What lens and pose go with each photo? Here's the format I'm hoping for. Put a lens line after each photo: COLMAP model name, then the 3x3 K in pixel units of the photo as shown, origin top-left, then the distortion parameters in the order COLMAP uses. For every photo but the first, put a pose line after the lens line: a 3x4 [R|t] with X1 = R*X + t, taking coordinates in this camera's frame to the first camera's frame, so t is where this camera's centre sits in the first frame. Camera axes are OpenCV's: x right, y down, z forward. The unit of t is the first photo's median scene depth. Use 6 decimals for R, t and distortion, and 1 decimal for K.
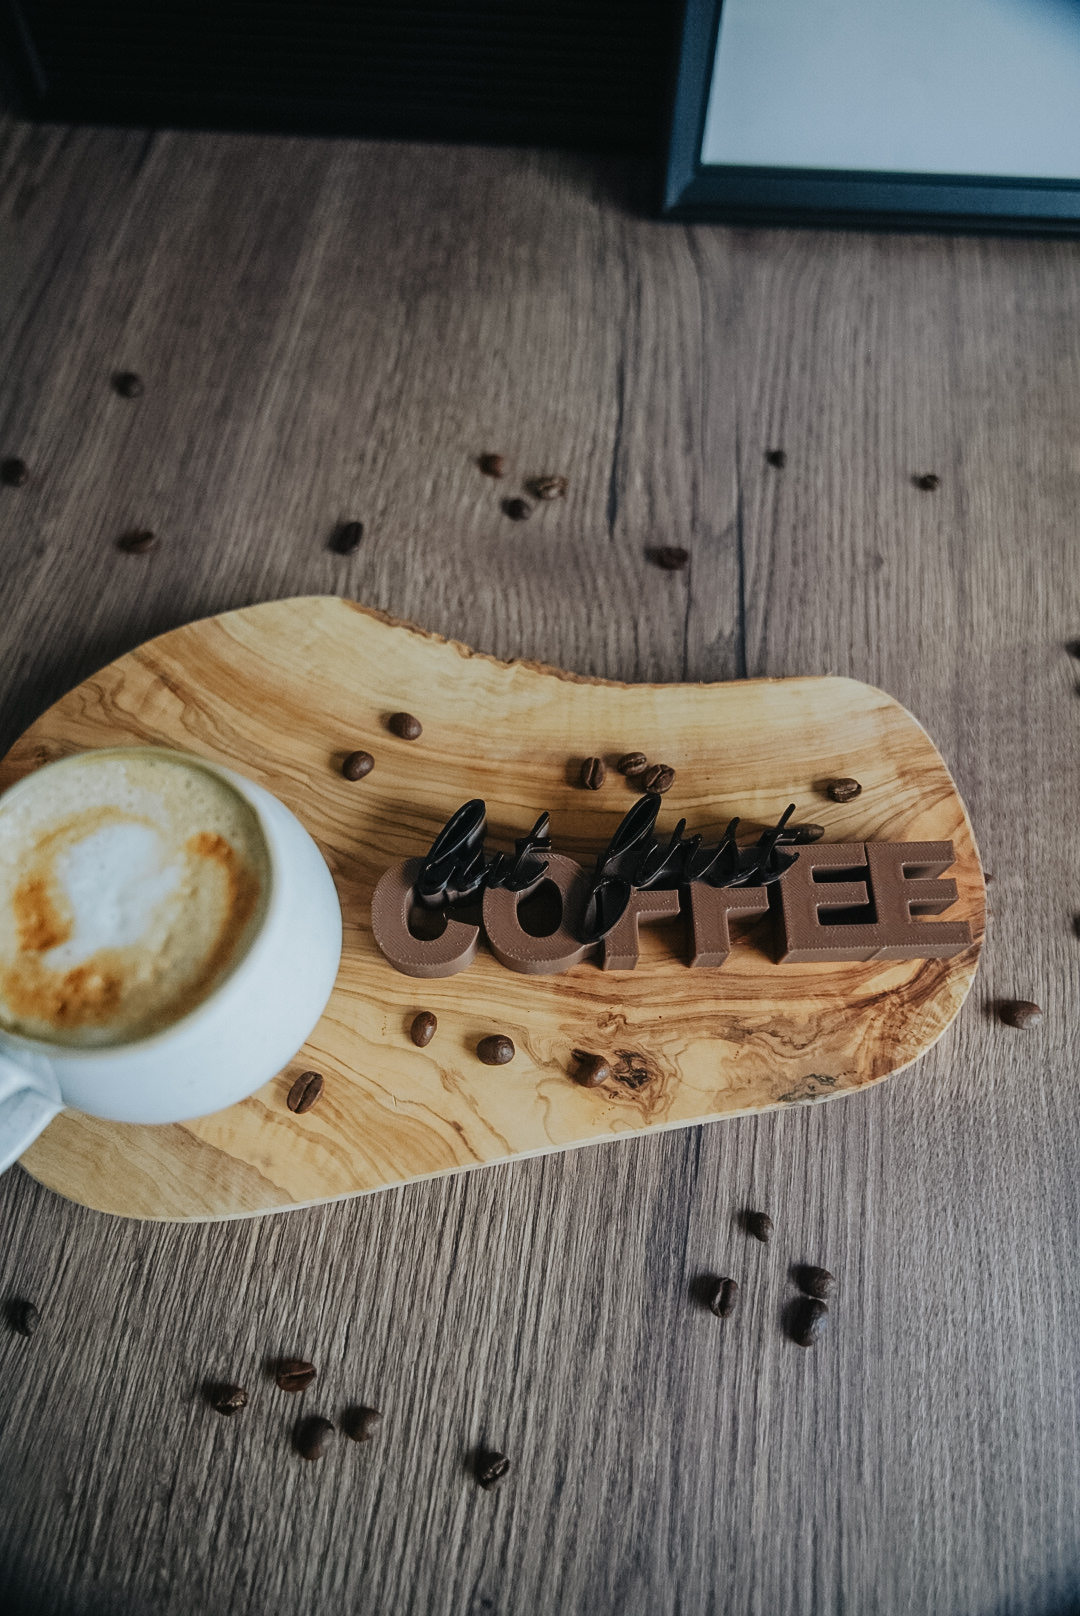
lens RADIAL K [[1127.1, 0, 565.6], [0, 1127.1, 805.9], [0, 0, 1]] dist [-0.020638, 0.007281]
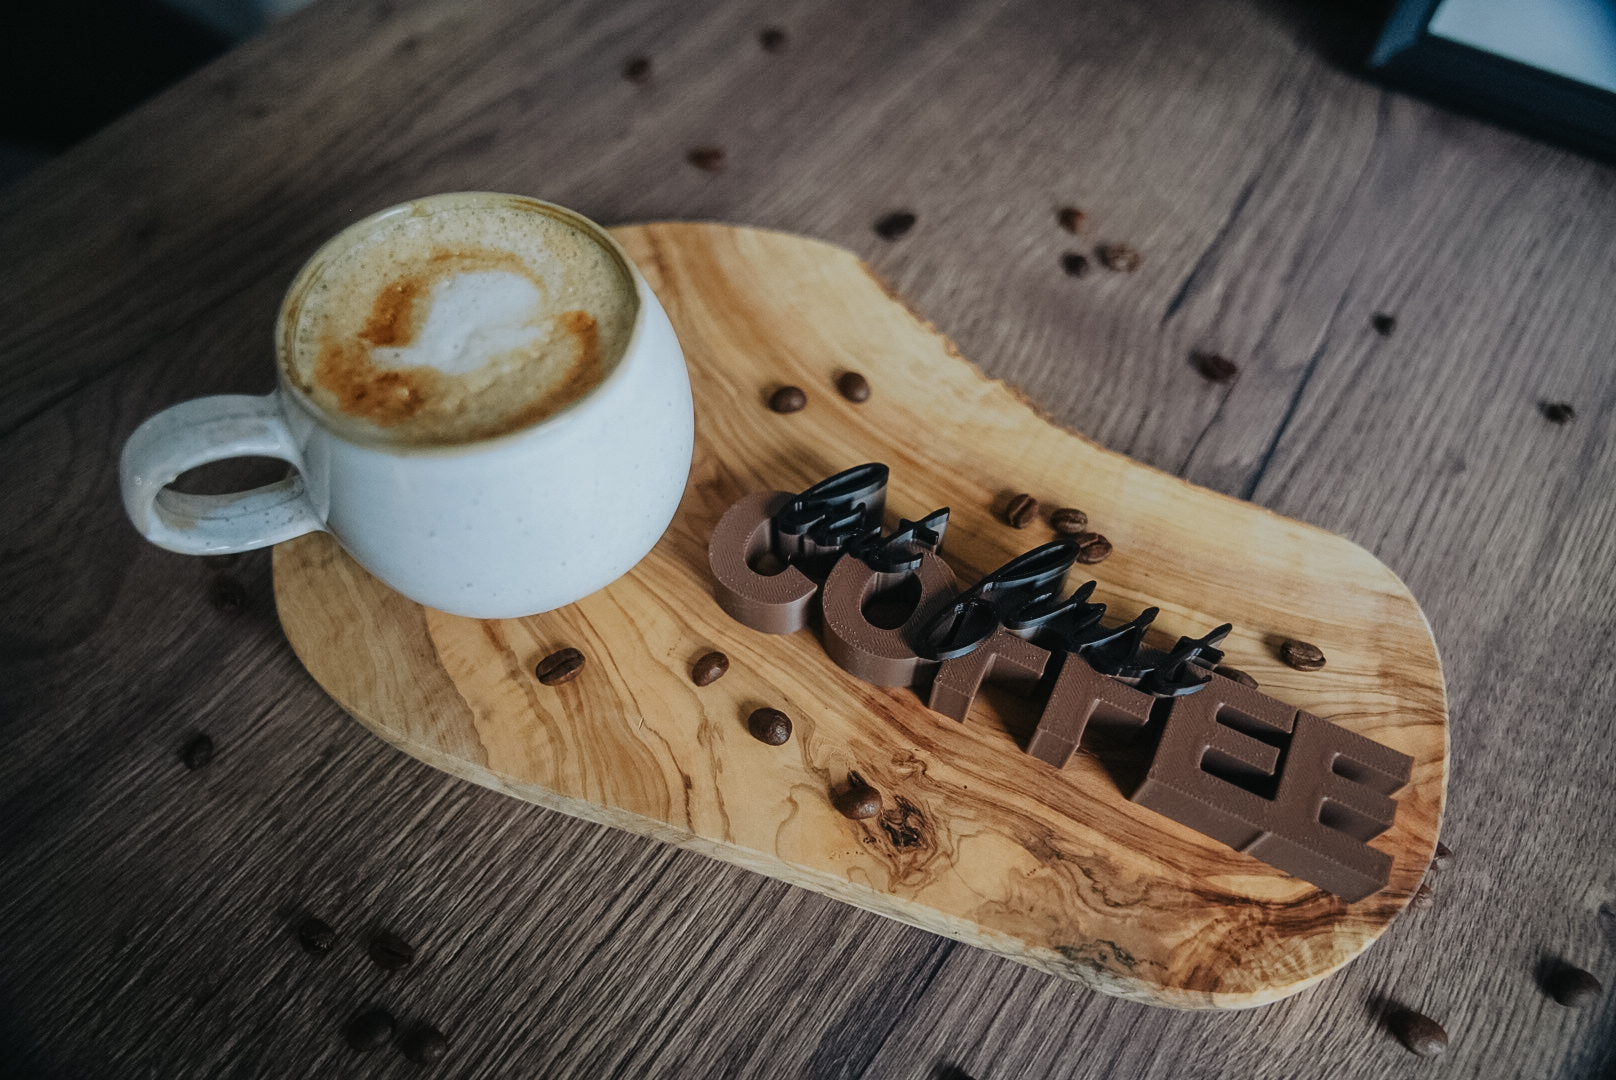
lens RADIAL K [[1123.9, 0, 808.0], [0, 1123.9, 540.0], [0, 0, 1]] dist [-0.010786, 0.004141]
pose [[0.872573, 0.407023, -0.270089, 0.129688], [-0.447784, 0.887438, -0.109286, 0.166346], [0.195206, 0.216301, 0.956613, 0.160882]]
